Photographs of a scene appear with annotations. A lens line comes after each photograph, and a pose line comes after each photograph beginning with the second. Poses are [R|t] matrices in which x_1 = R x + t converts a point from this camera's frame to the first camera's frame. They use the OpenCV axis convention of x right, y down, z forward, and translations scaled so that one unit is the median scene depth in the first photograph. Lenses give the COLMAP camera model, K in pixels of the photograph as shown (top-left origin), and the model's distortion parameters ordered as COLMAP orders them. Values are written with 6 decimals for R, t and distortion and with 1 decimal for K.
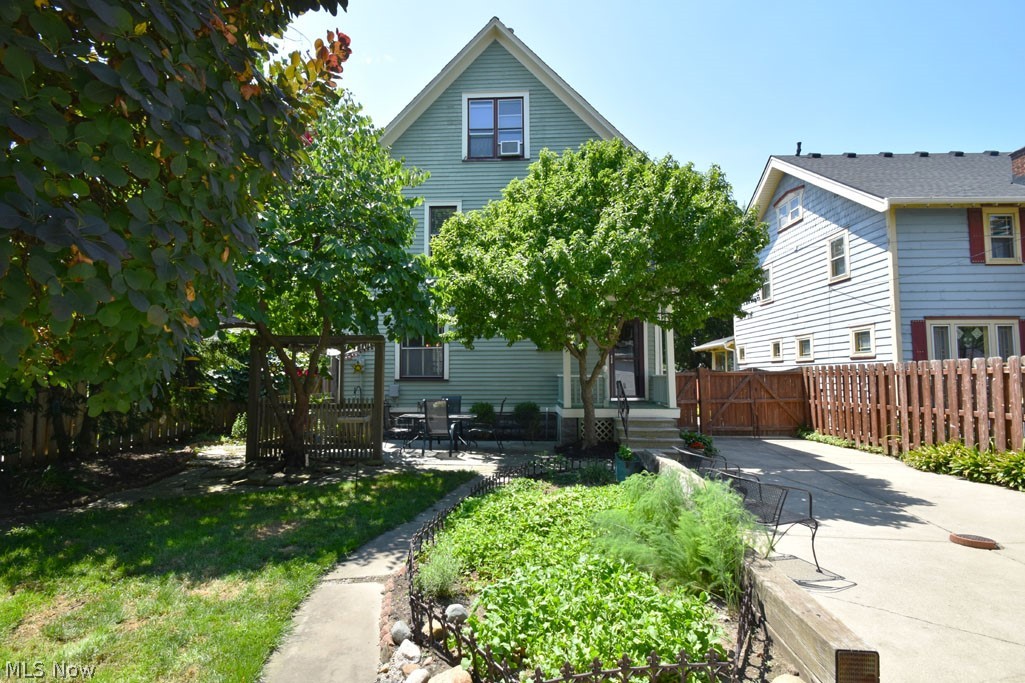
lens RADIAL K [[465.9, 0, 512.5], [0, 465.9, 341.5], [0, 0, 1]] dist [-0.000576, -0.012055]
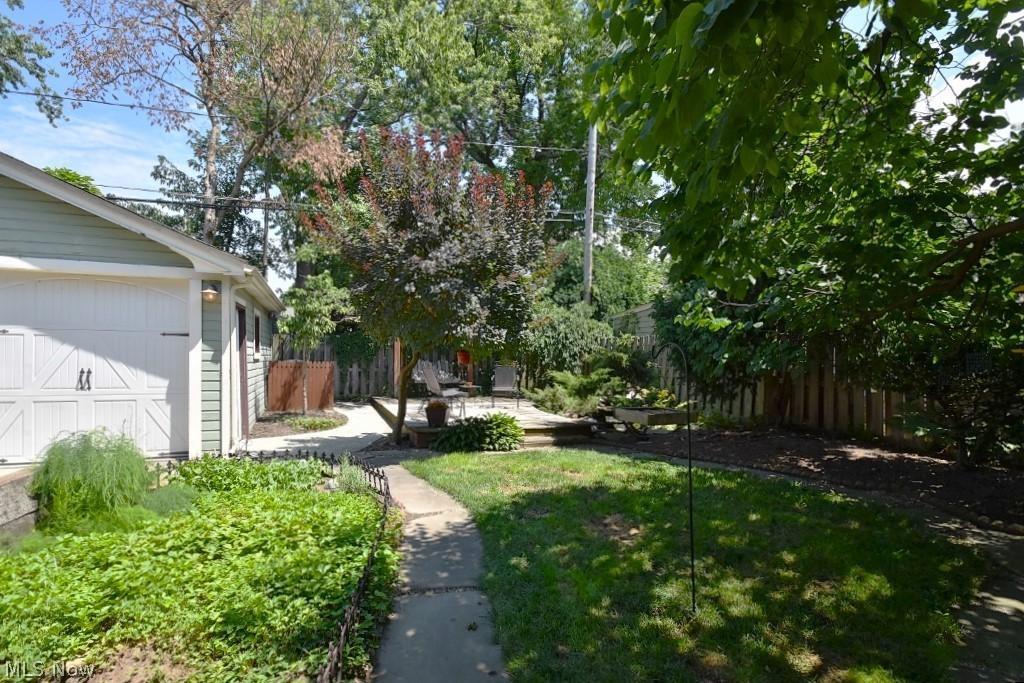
lens RADIAL K [[499.2, 0, 500.5], [0, 499.2, 343.5], [0, 0, 1]] dist [-0.003066, -0.000633]
pose [[-0.928129, -0.012791, -0.372039, -0.004425], [0.024048, 0.995262, -0.094211, 0.055712], [0.371482, -0.096387, -0.923423, 0.584136]]
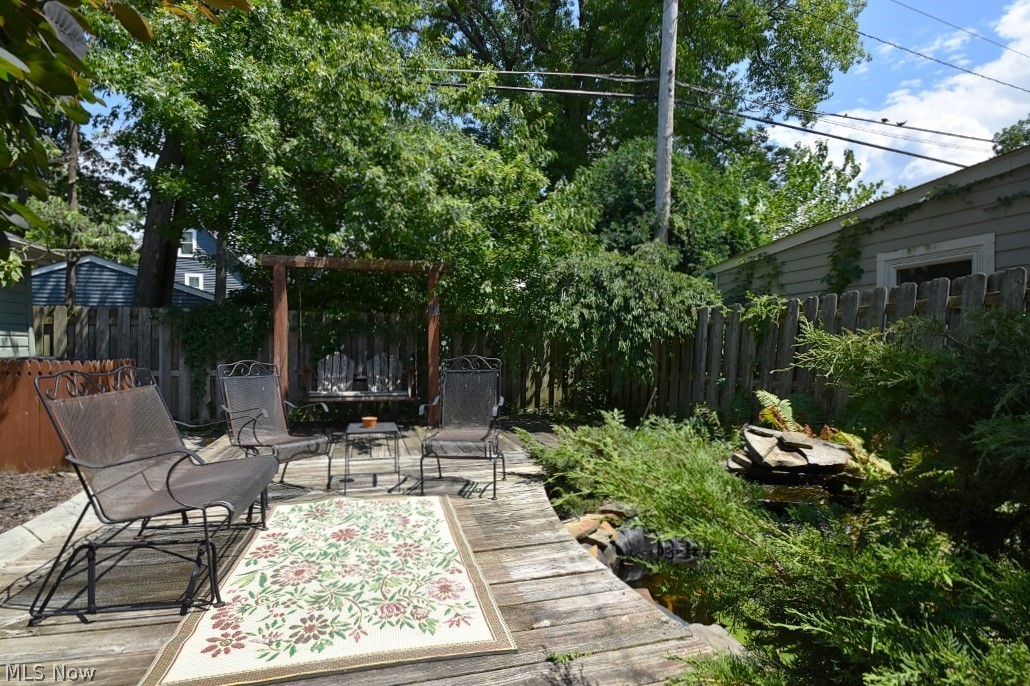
lens RADIAL K [[502.1, 0, 503.4], [0, 502.1, 345.1], [0, 0, 1]] dist [-0.003066, -0.000633]
pose [[-0.956740, 0.001879, -0.290940, -0.252484], [0.023612, 0.997182, -0.071208, 0.019641], [0.289986, -0.074997, -0.954088, 0.120573]]
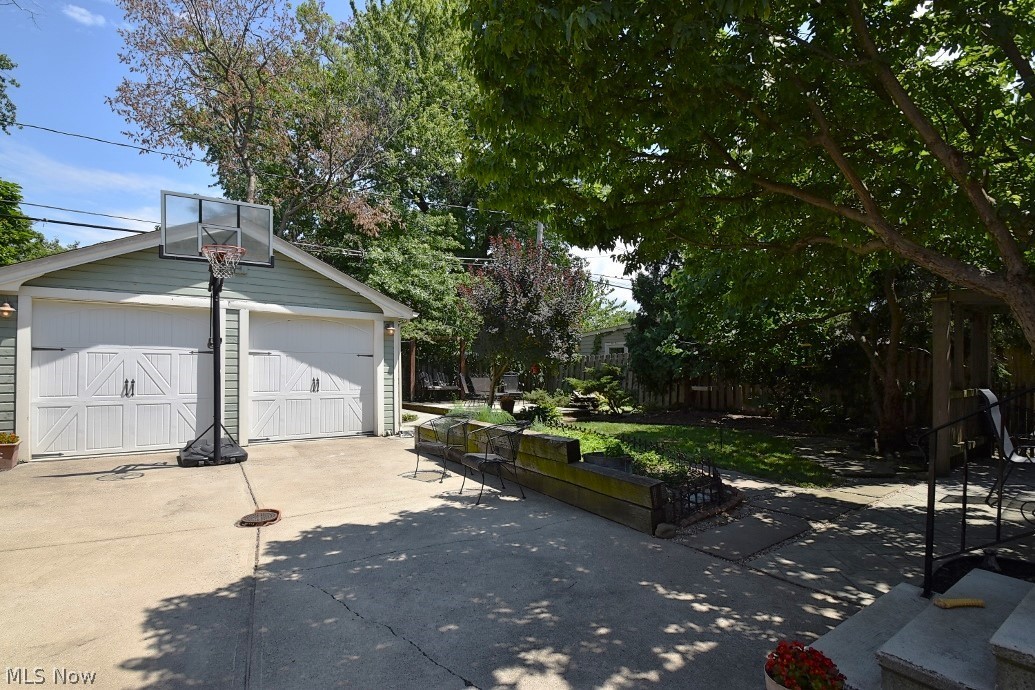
lens RADIAL K [[507.5, 0, 503.8], [0, 507.5, 369.7], [0, 0, 1]] dist [0.000207, -0.000132]
pose [[-0.784657, -0.001089, -0.619929, 0.436847], [0.046323, 0.997100, -0.060384, 0.071157], [0.618196, -0.076097, -0.782331, 0.750713]]
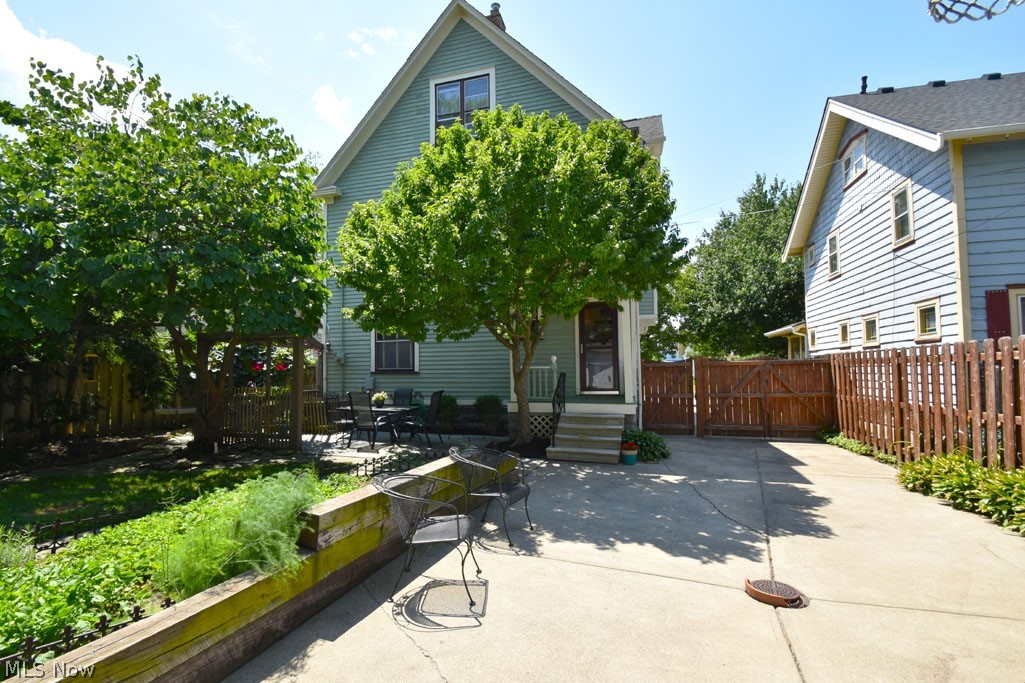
lens RADIAL K [[473.3, 0, 498.2], [0, 473.3, 341.2], [0, 0, 1]] dist [0.000550, -0.012627]
pose [[0.969297, -0.021163, -0.244979, 0.266959], [0.025623, 0.999559, 0.015033, 0.004996], [0.244552, -0.020848, 0.969412, 0.059588]]
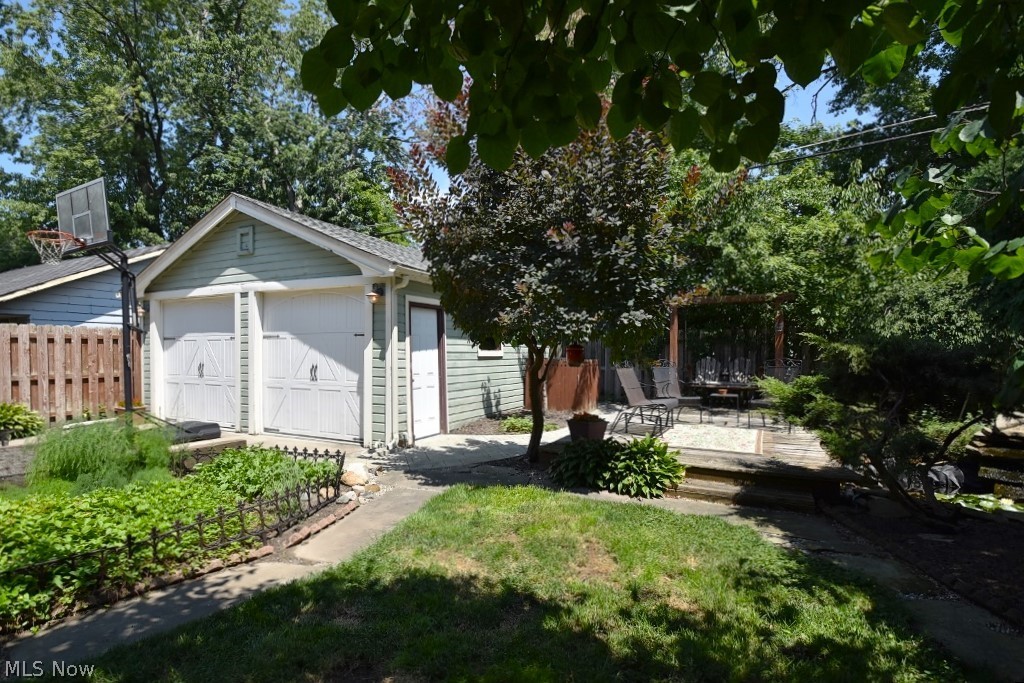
lens RADIAL K [[499.2, 0, 500.5], [0, 499.2, 343.5], [0, 0, 1]] dist [-0.003066, -0.000633]
pose [[-0.907060, 0.009021, 0.420905, -0.273988], [-0.031382, 0.995540, -0.088967, 0.047472], [-0.419830, -0.093907, -0.902732, 0.446602]]
